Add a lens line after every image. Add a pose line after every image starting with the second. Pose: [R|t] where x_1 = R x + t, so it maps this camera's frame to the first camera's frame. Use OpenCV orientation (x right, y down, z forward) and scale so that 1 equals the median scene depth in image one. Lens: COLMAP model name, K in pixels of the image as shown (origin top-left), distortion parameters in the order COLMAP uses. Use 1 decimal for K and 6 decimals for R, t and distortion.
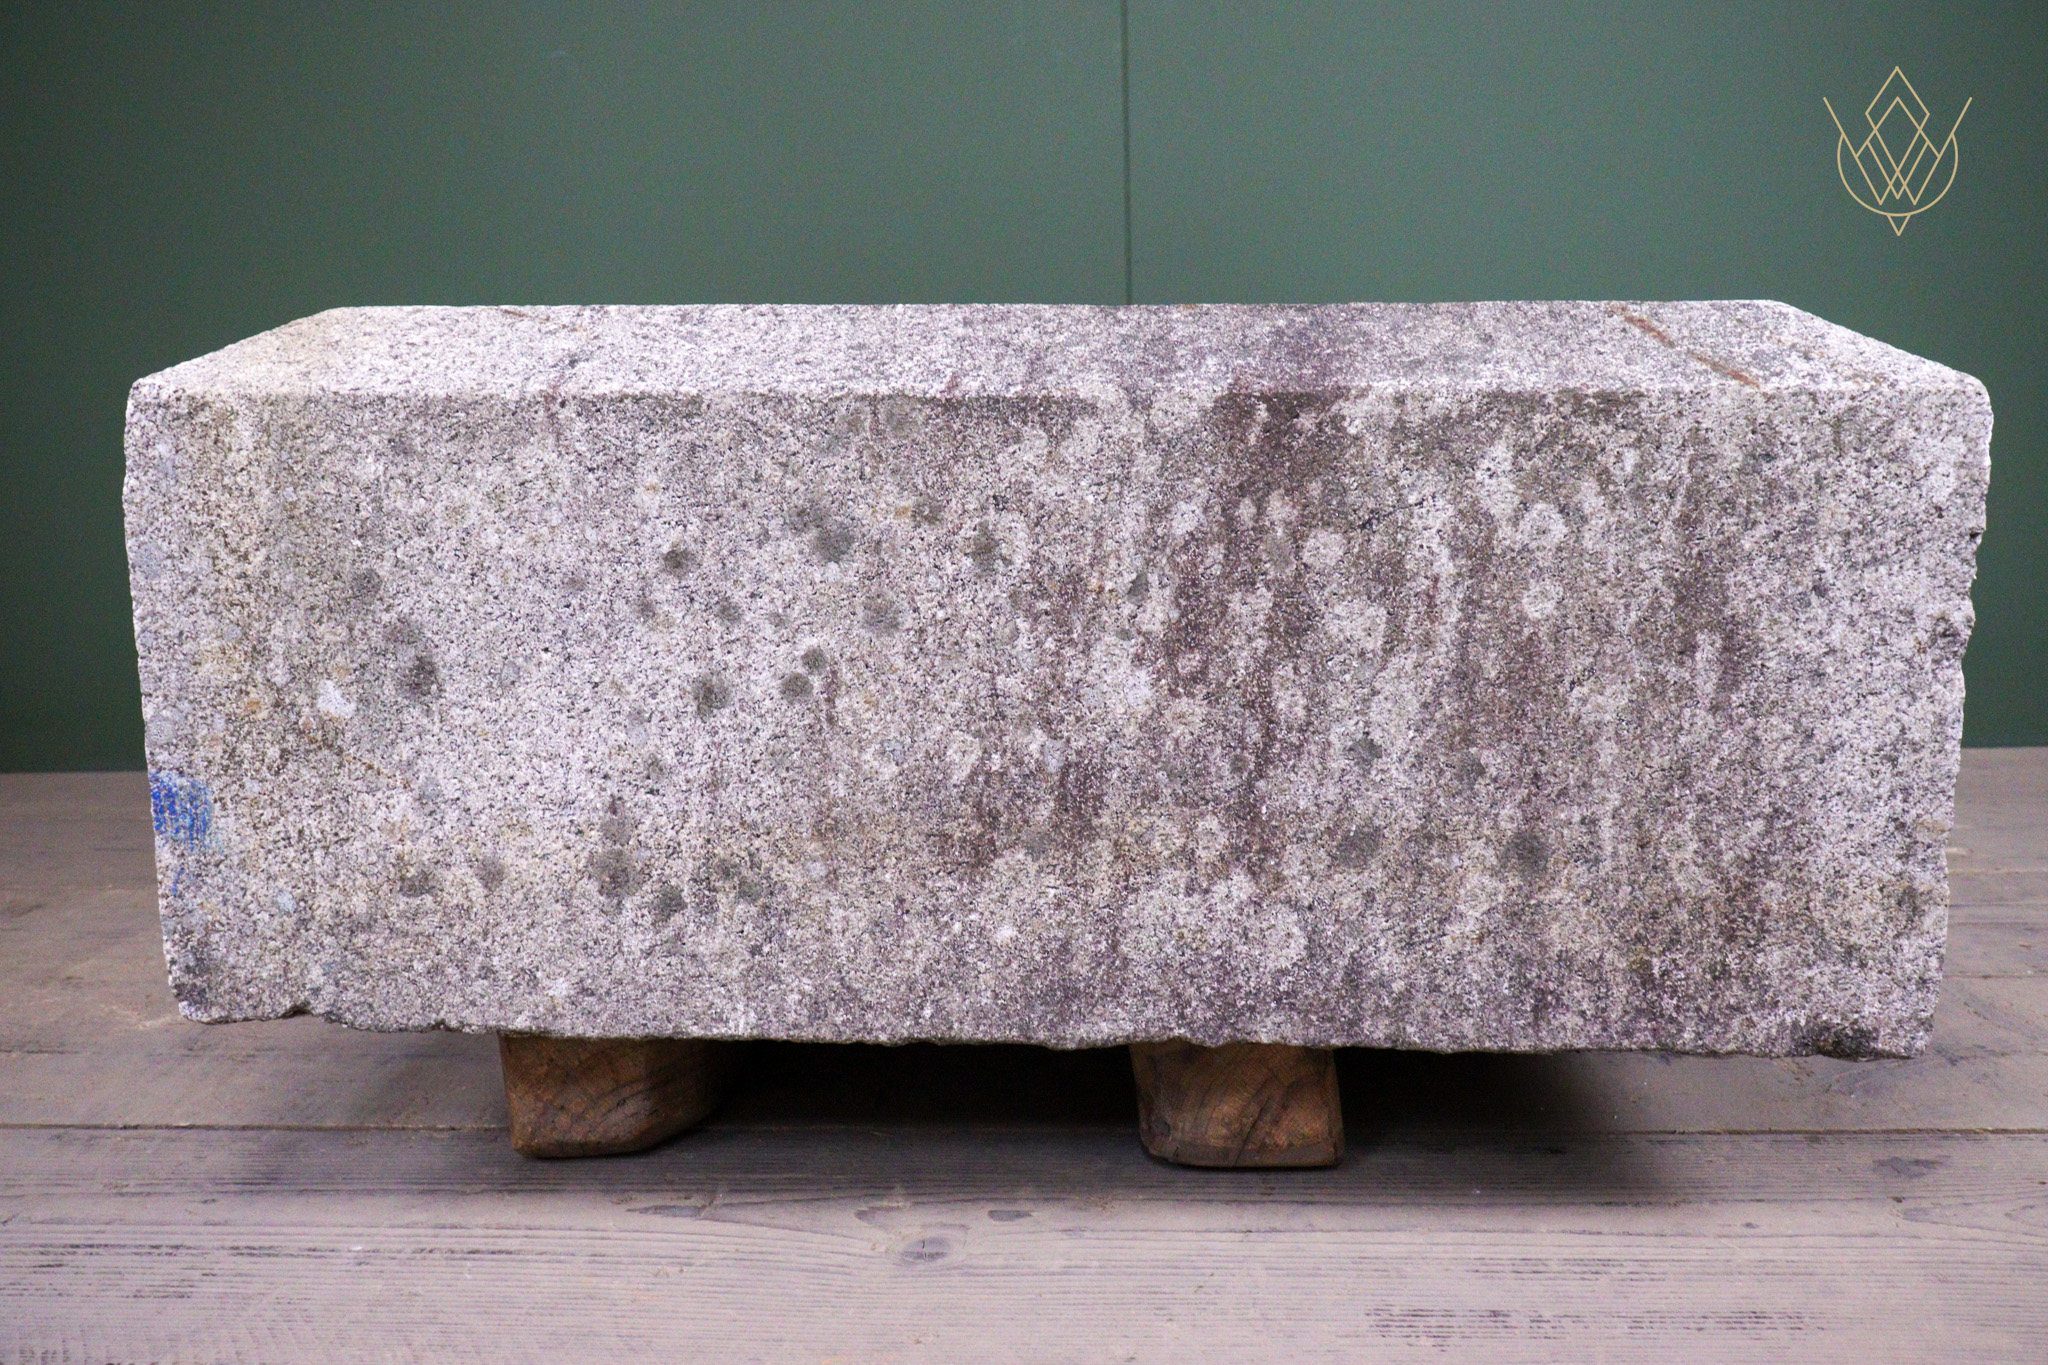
lens RADIAL K [[1620.9, 0, 1029.2], [0, 1620.9, 686.0], [0, 0, 1]] dist [-0.010283, 0.009487]
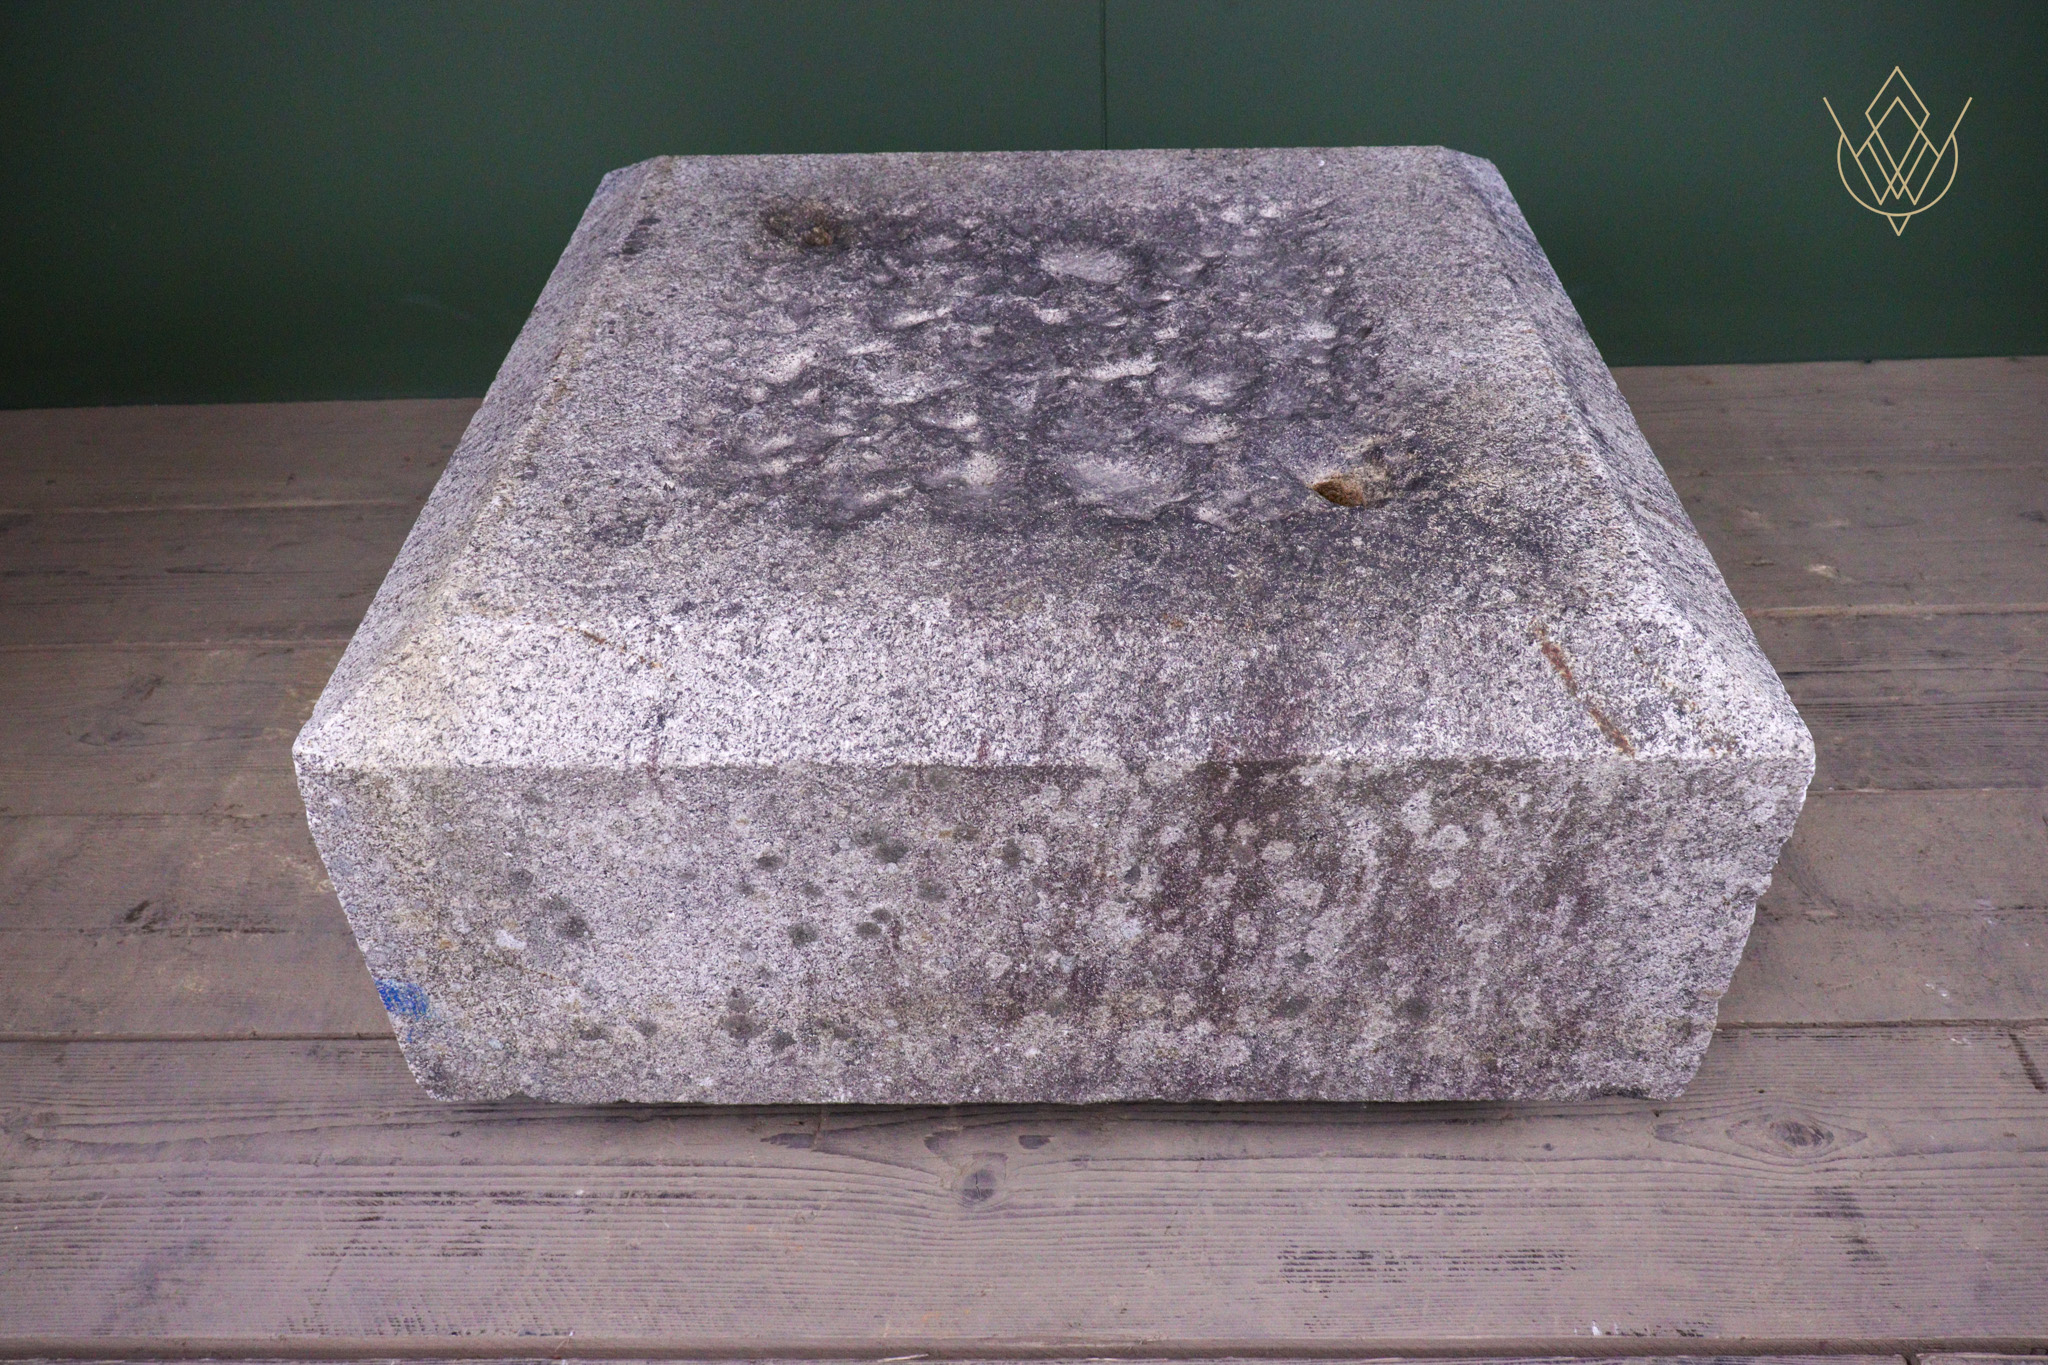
lens RADIAL K [[1620.9, 0, 1029.8], [0, 1620.9, 687.4], [0, 0, 1]] dist [-0.010283, 0.009487]
pose [[0.999165, -0.036105, 0.019148, -0.032465], [0.021661, 0.865167, 0.501017, -0.819574], [-0.034656, -0.500183, 0.865226, -0.031283]]
